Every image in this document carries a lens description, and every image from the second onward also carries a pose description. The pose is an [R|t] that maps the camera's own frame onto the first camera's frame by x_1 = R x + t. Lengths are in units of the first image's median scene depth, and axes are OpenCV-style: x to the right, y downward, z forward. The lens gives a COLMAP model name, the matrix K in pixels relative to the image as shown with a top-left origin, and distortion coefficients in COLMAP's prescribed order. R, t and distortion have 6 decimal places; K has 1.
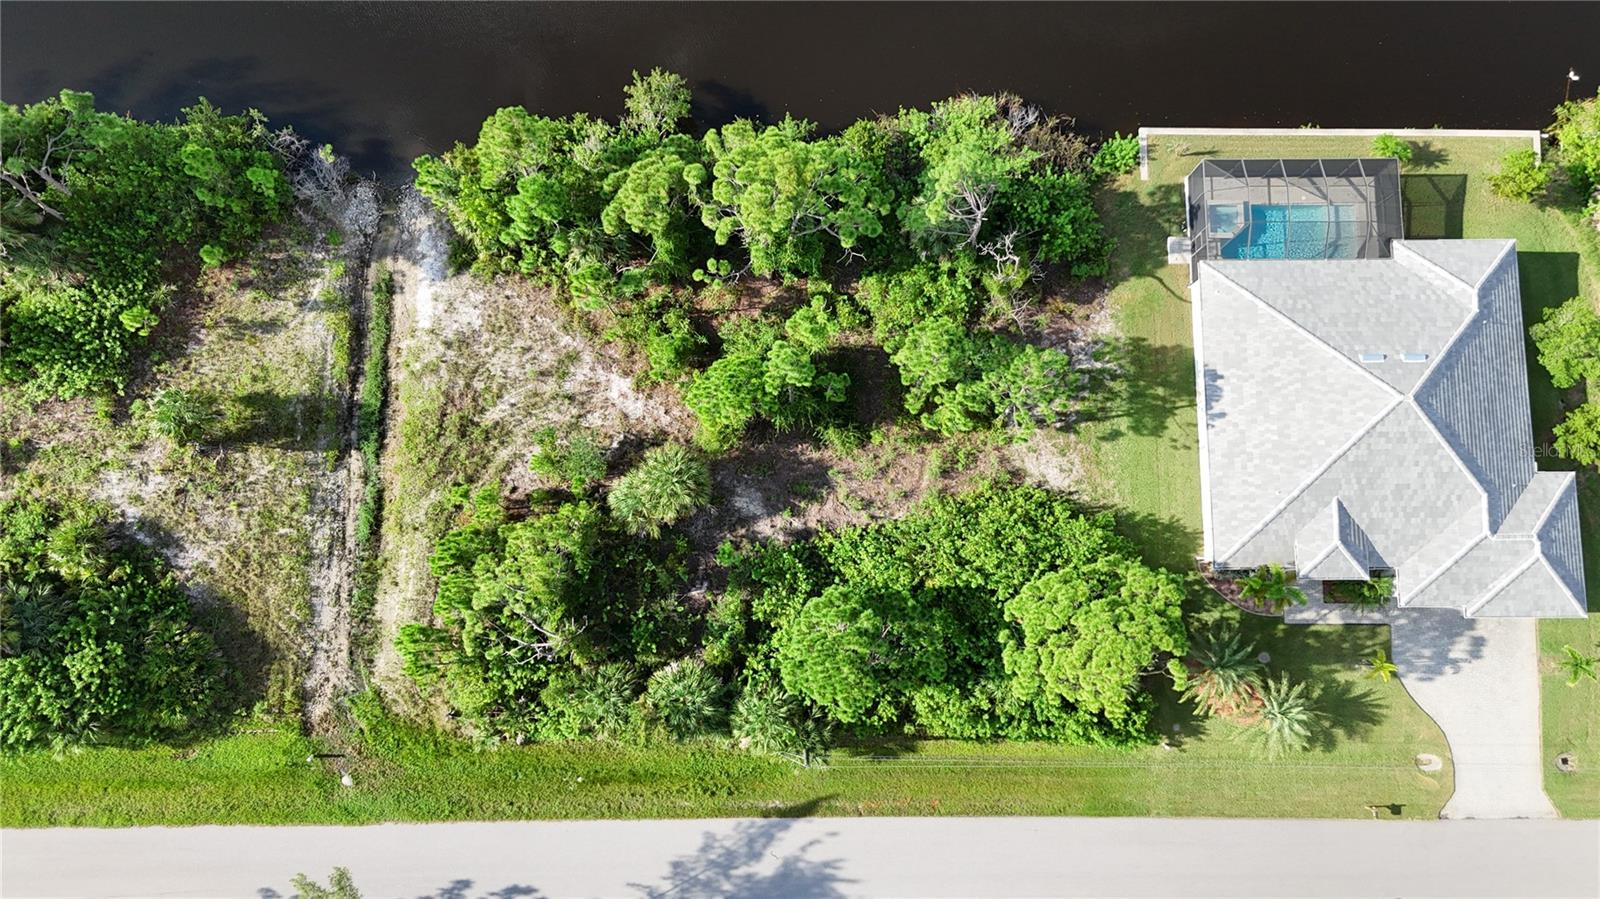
lens RADIAL K [[1195.2, 0, 800.0], [0, 1195.2, 449.5], [0, 0, 1]] dist [0.062131, -0.056849]
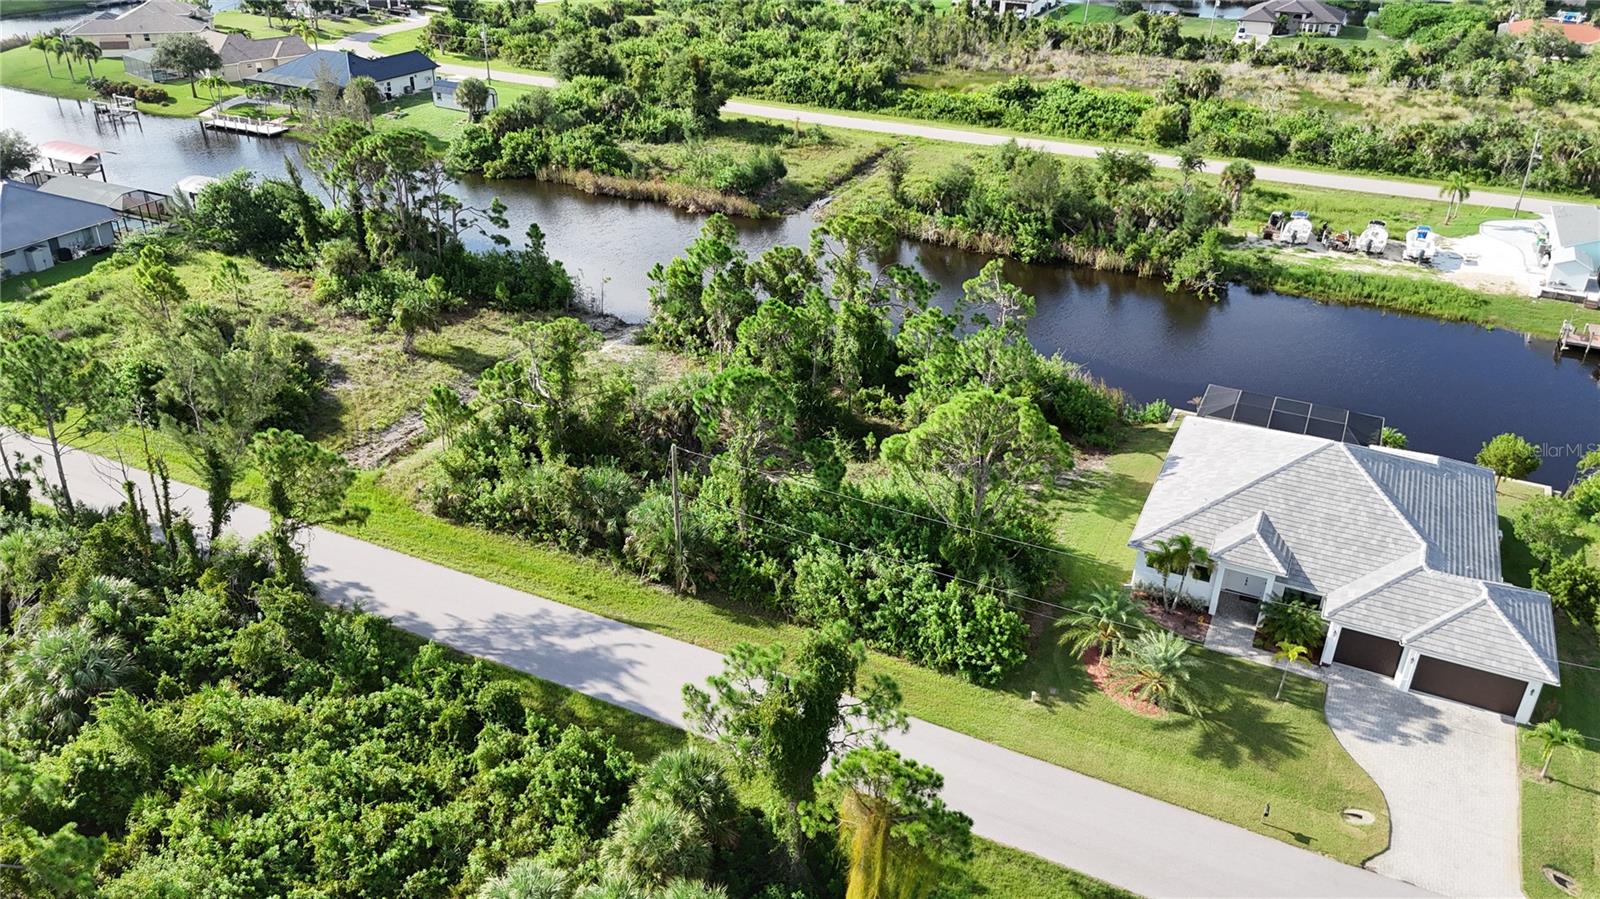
lens RADIAL K [[1205.5, 0, 794.0], [0, 1205.5, 445.4], [0, 0, 1]] dist [0.068210, -0.069073]
pose [[0.896349, 0.215505, -0.387447, 0.446103], [-0.441042, 0.522462, -0.729737, 0.863426], [0.045164, 0.824979, 0.563355, 0.346572]]
